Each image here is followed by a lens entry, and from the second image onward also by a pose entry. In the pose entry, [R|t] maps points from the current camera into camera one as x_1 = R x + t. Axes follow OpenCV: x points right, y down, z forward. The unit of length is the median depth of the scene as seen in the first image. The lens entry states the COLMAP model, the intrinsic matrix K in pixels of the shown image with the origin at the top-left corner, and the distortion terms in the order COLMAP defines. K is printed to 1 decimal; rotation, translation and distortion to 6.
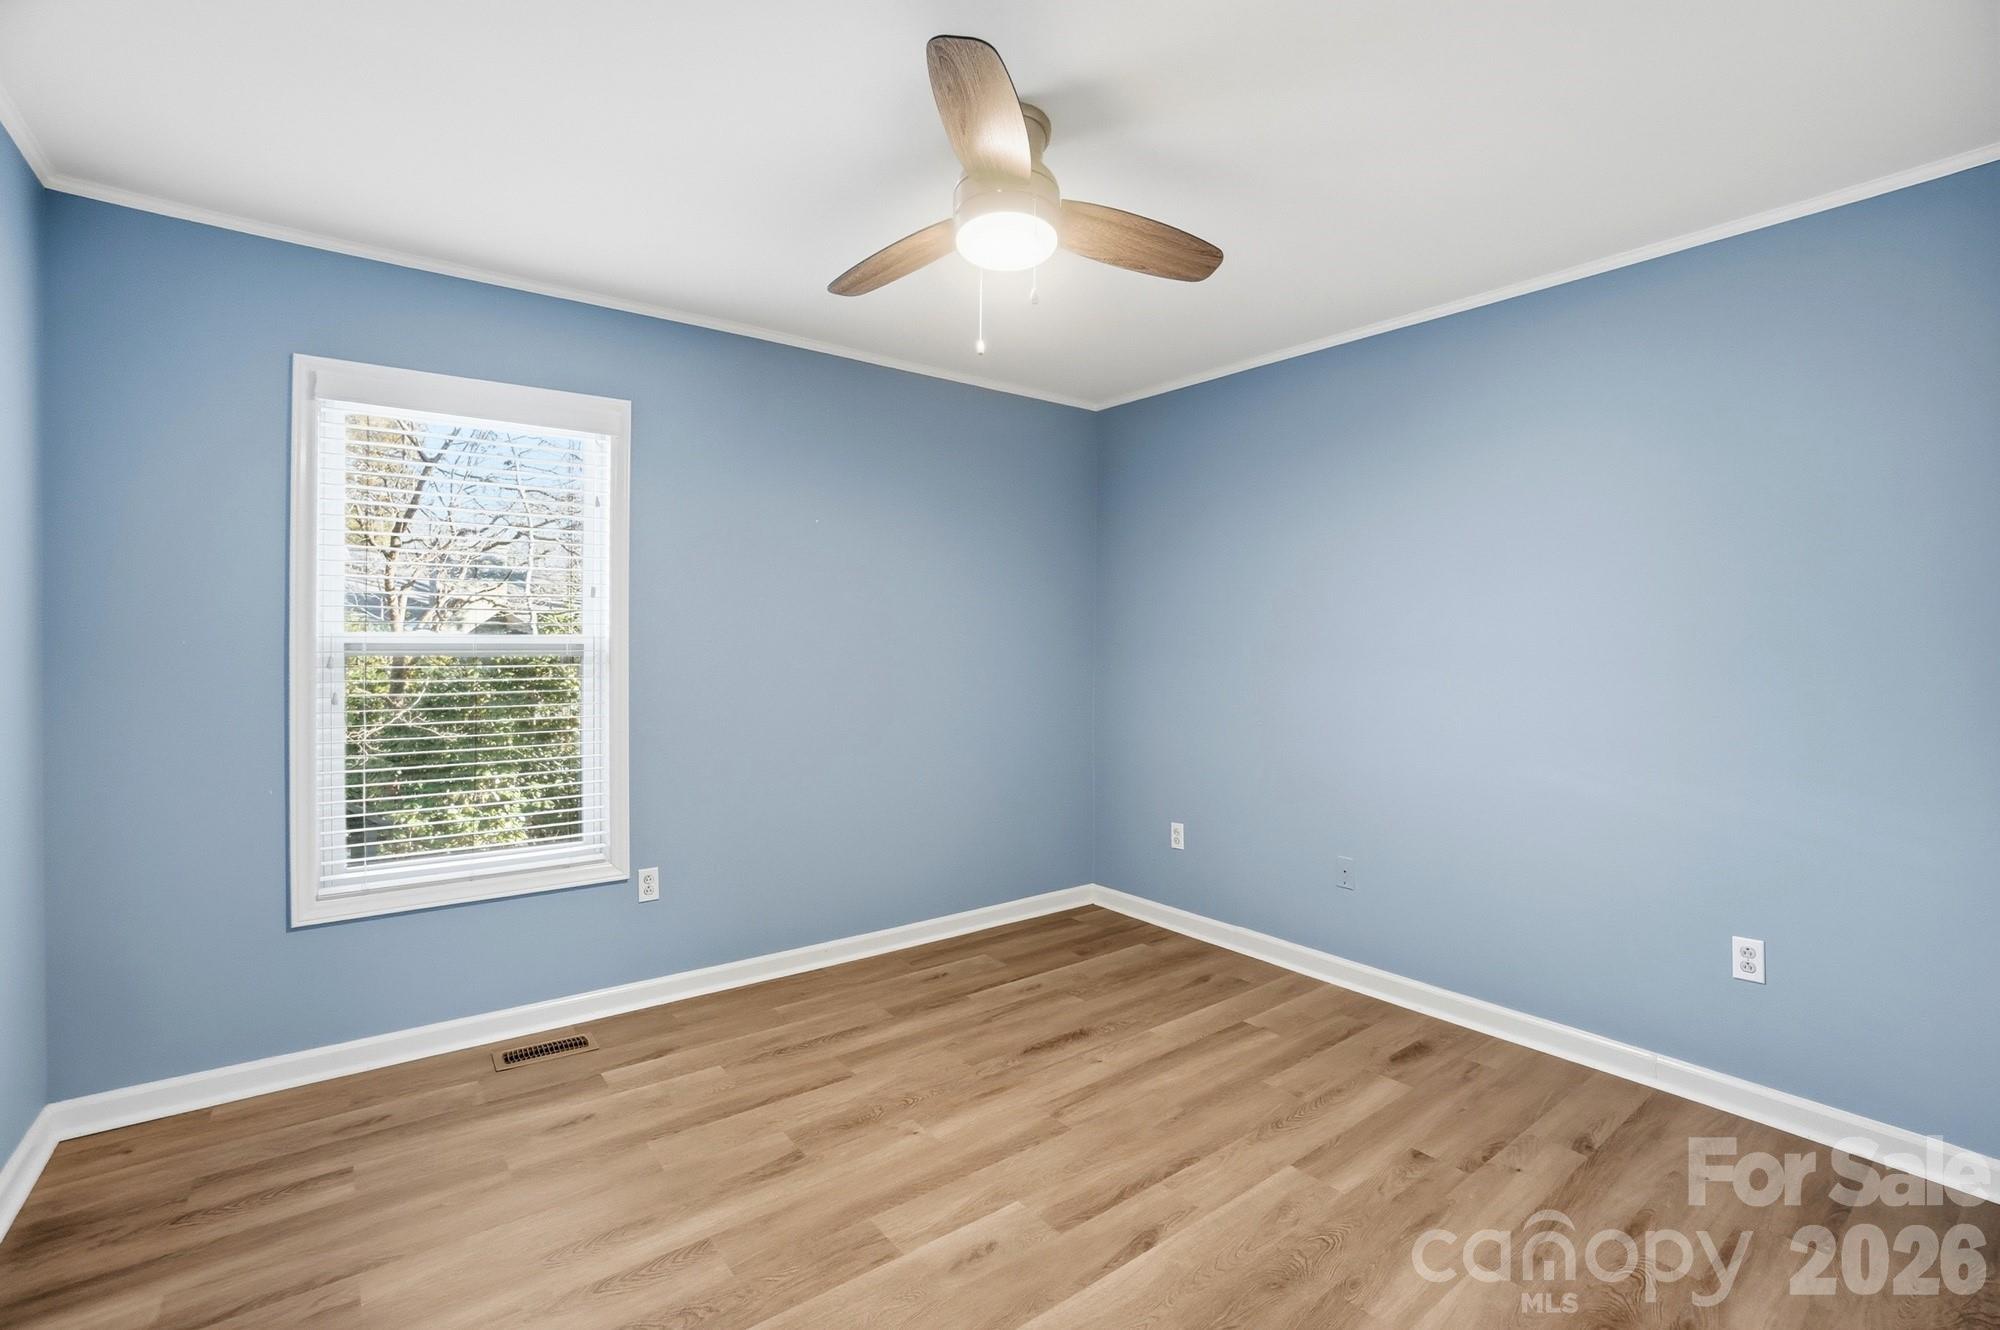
lens RADIAL K [[900.8, 0, 998.1], [0, 900.8, 659.9], [0, 0, 1]] dist [-0.044397, 0.013295]
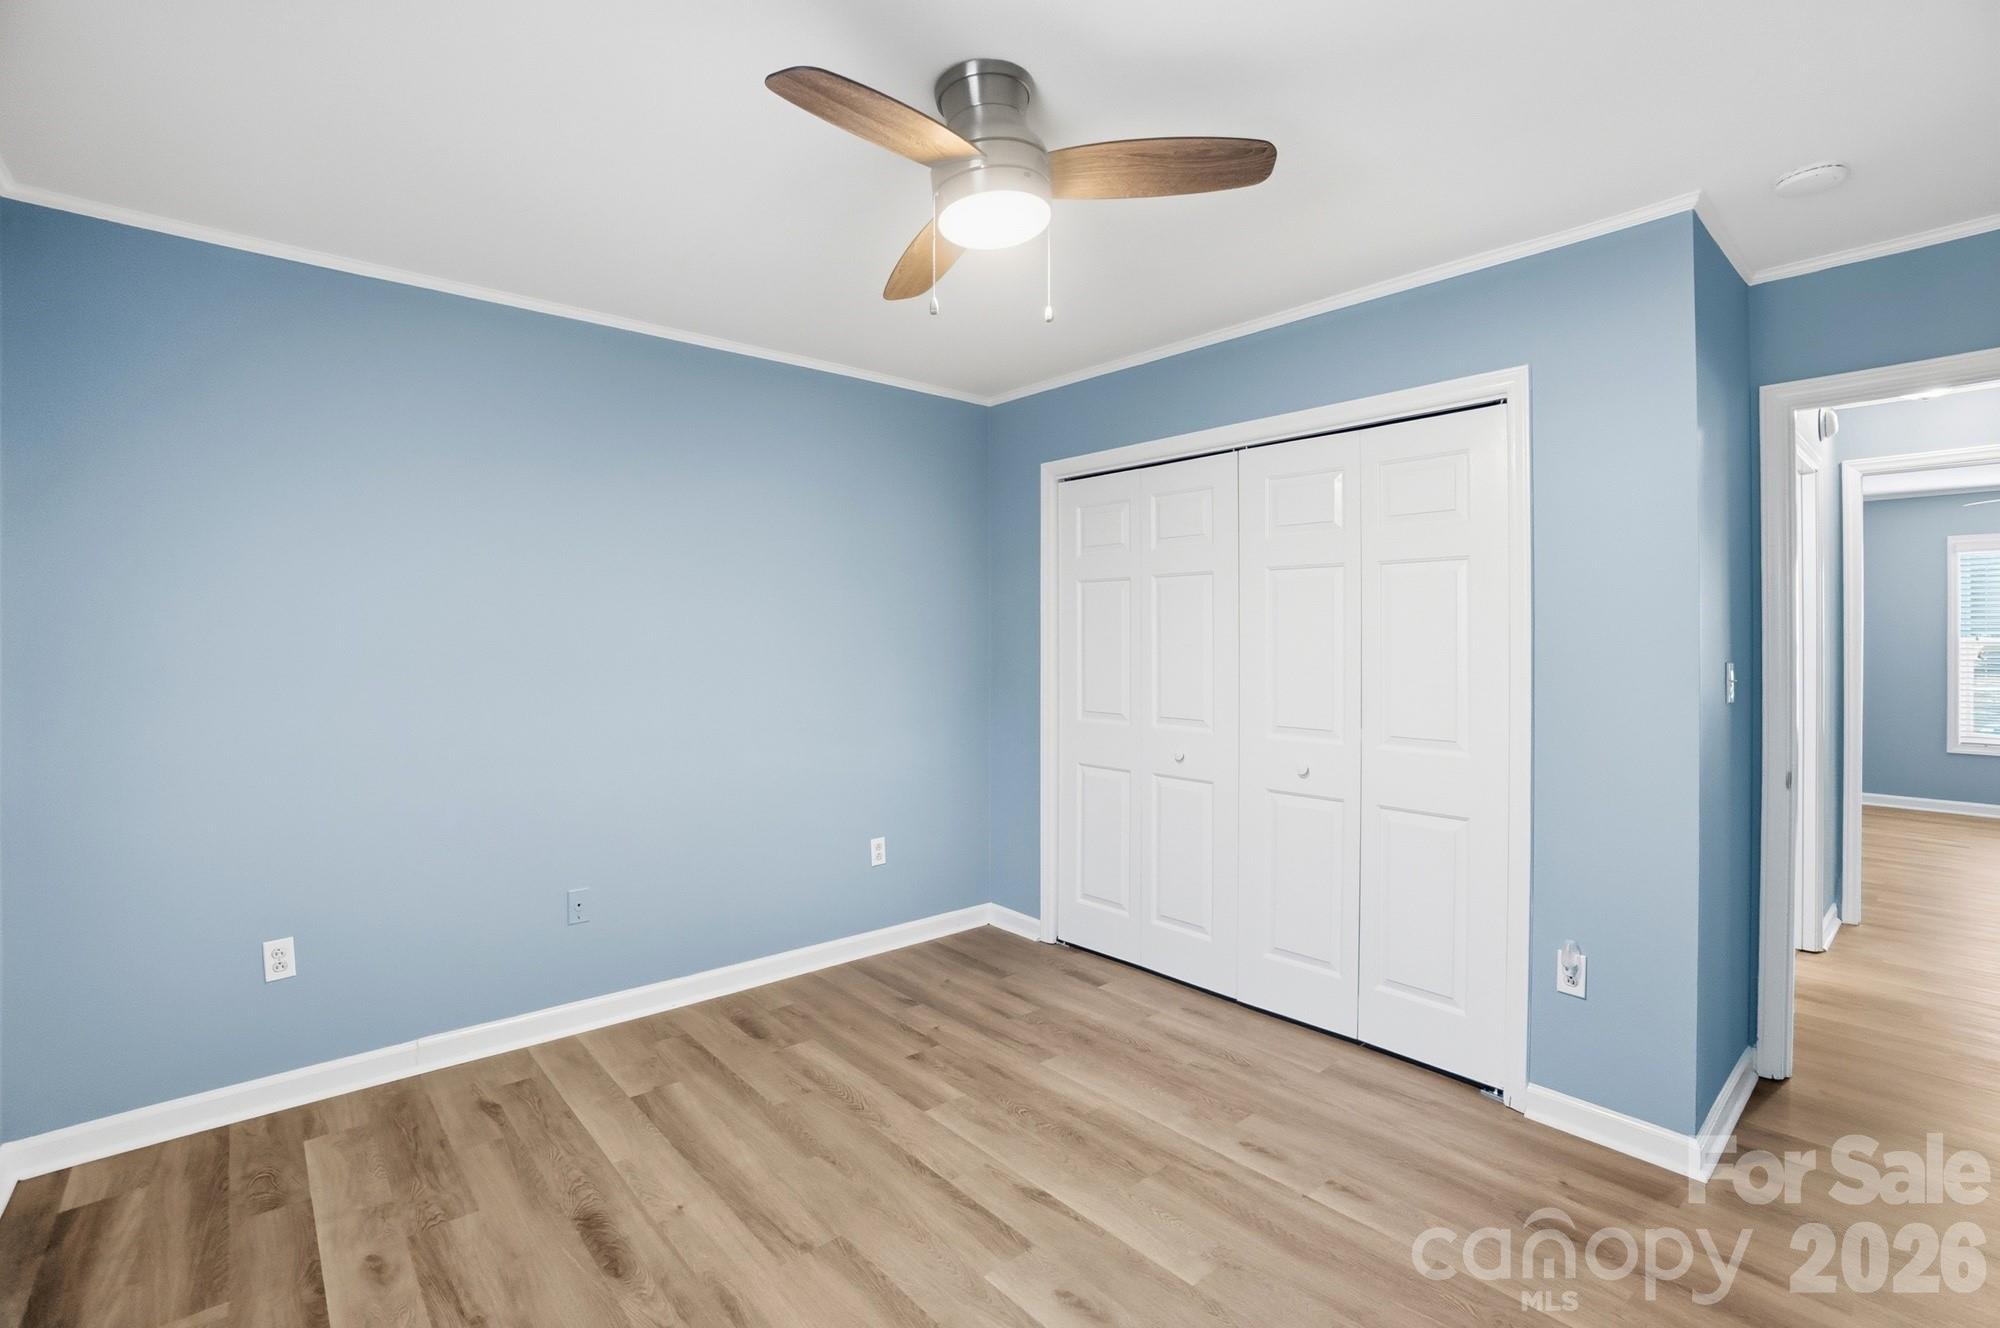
lens RADIAL K [[900.8, 0, 1004.7], [0, 900.8, 645.5], [0, 0, 1]] dist [-0.044397, 0.013295]
pose [[-0.061666, -0.009610, 0.998051, -0.685219], [0.021012, 0.999720, 0.010925, -0.032232], [-0.997876, 0.021645, -0.061446, 0.804898]]
